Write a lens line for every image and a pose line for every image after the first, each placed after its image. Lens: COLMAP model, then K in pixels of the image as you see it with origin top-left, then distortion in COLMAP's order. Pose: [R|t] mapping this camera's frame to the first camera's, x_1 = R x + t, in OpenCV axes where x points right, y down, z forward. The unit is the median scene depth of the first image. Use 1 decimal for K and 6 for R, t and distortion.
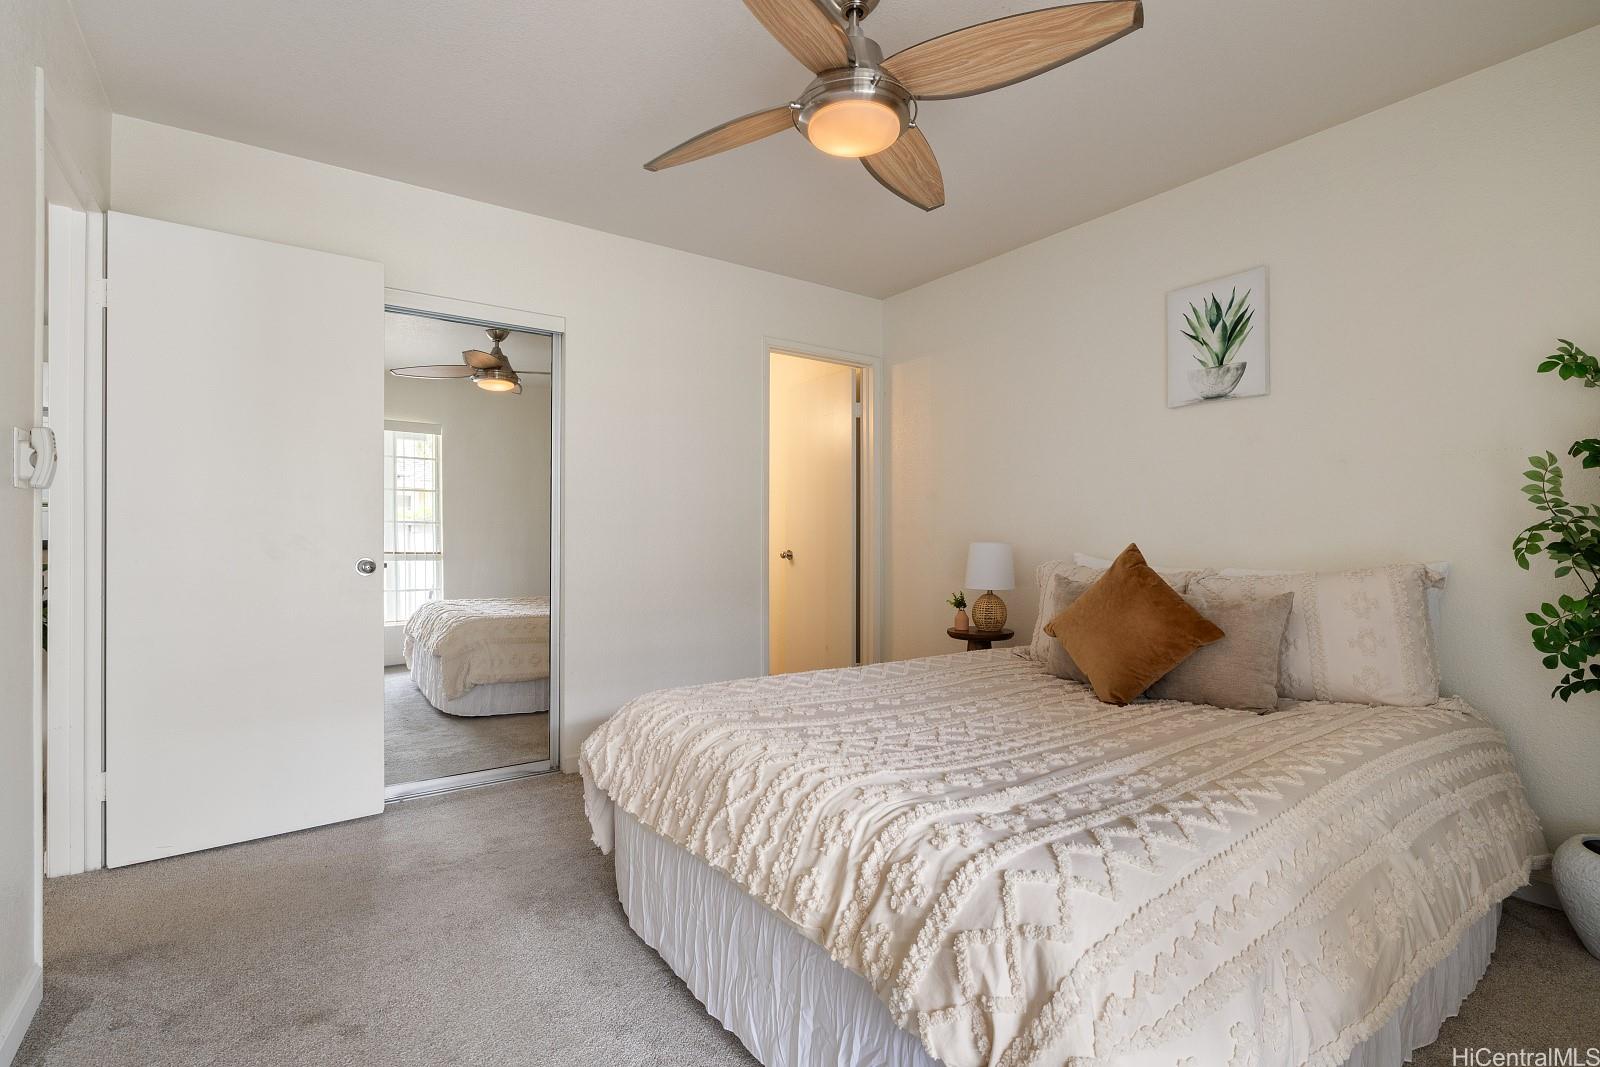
lens RADIAL K [[742.4, 0, 798.4], [0, 742.4, 535.1], [0, 0, 1]] dist [-0.027420, -0.000768]
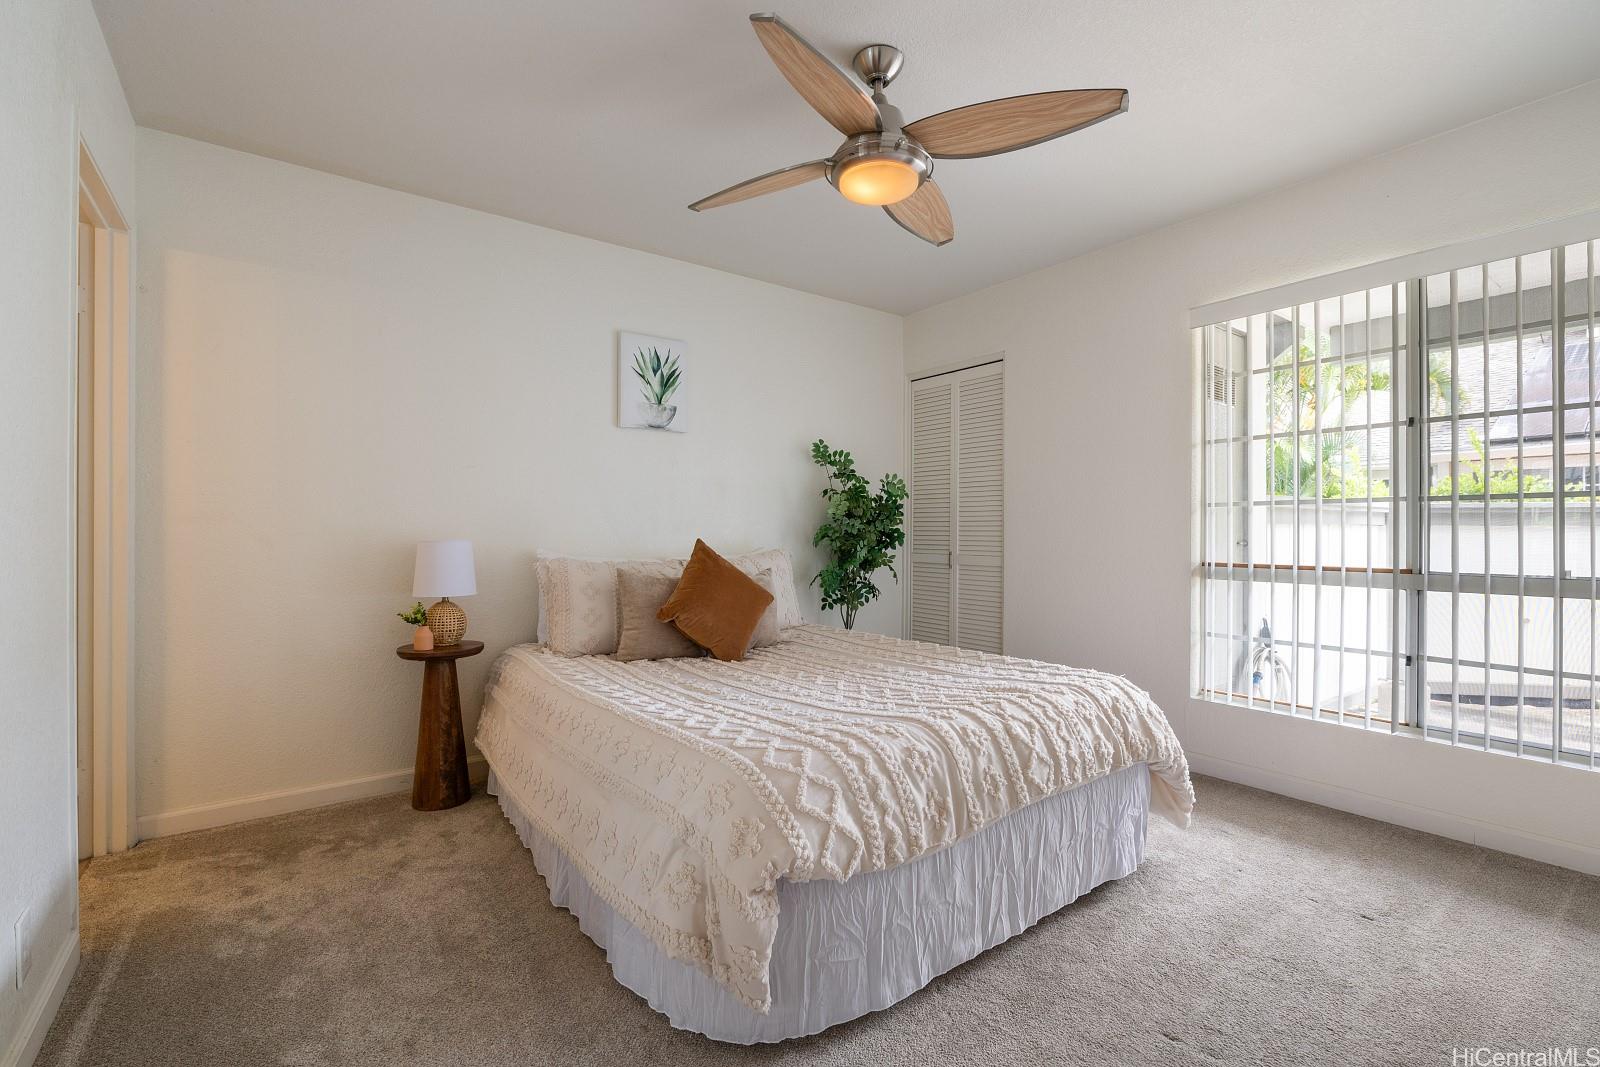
lens RADIAL K [[710.1, 0, 798.2], [0, 710.1, 530.9], [0, 0, 1]] dist [0.013658, -0.000033]
pose [[-0.010682, 0.000078, 0.999943, -0.707480], [0.001041, 0.999999, -0.000067, -0.001673], [-0.999942, 0.001040, -0.010682, 0.763360]]
